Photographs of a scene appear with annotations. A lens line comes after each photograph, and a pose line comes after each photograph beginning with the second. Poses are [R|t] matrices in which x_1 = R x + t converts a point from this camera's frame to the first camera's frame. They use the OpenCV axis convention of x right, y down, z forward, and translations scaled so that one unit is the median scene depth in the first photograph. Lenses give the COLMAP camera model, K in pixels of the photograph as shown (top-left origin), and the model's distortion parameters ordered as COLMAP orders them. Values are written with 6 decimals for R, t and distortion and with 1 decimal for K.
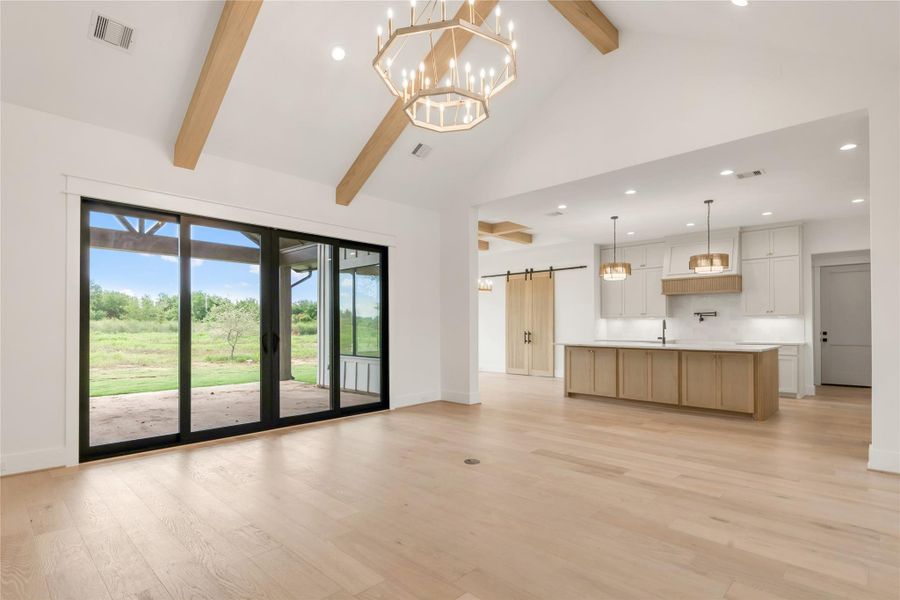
lens RADIAL K [[463.2, 0, 452.3], [0, 463.2, 322.6], [0, 0, 1]] dist [-0.000521, -0.000224]
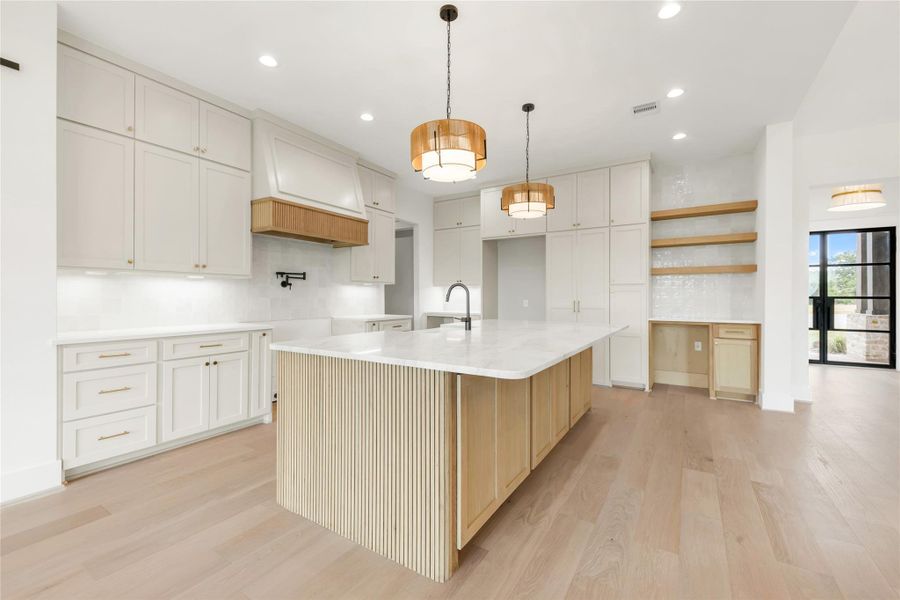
lens RADIAL K [[373.0, 0, 474.1], [0, 373.0, 295.3], [0, 0, 1]] dist [0.002601, -0.000038]
pose [[-0.200133, 0.004575, 0.979758, 0.041934], [-0.009143, 0.999937, -0.006536, 0.009144], [-0.979726, -0.010266, -0.200078, 0.998796]]
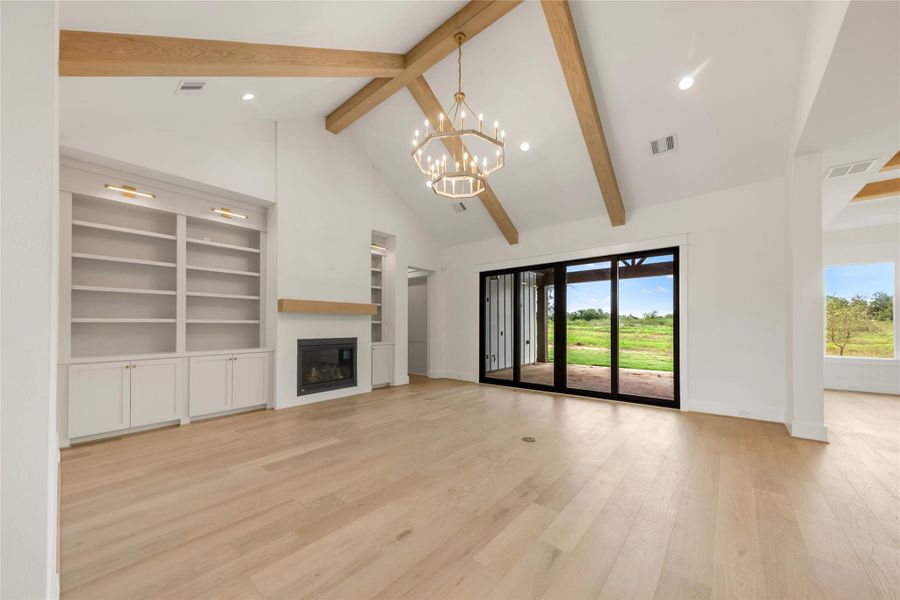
lens RADIAL K [[324.7, 0, 448.2], [0, 324.7, 323.3], [0, 0, 1]] dist [0.001352, 0.000009]
pose [[0.045600, -0.006695, -0.998937, 0.455064], [0.008751, 0.999942, -0.006303, 0.002614], [0.998921, -0.008454, 0.045656, 0.392741]]
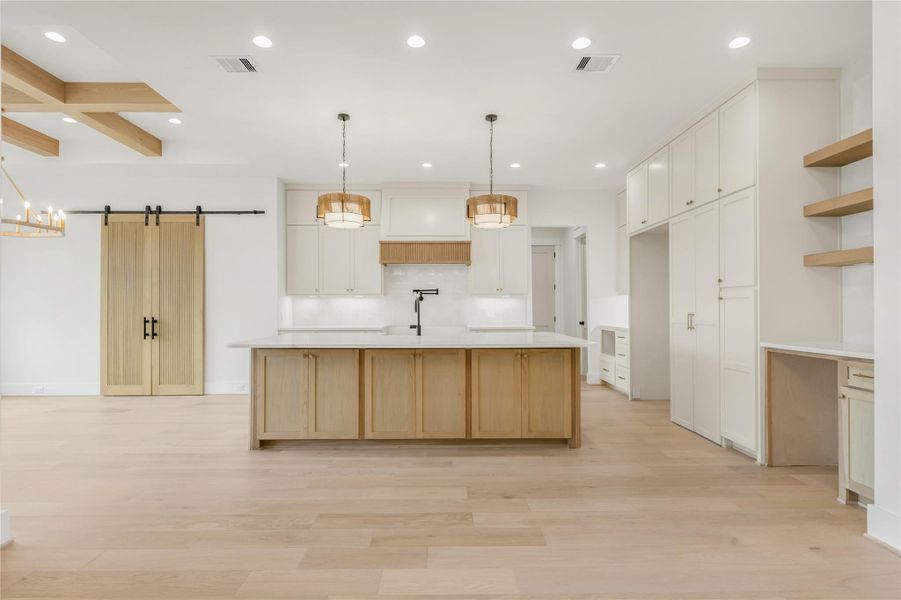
lens RADIAL K [[460.3, 0, 453.0], [0, 460.3, 305.5], [0, 0, 1]] dist [0.000996, 0.000104]
pose [[0.716792, 0.001881, 0.697285, 0.051188], [-0.003339, 0.999994, 0.000735, 0.004355], [-0.697280, -0.002855, 0.716794, 0.482545]]
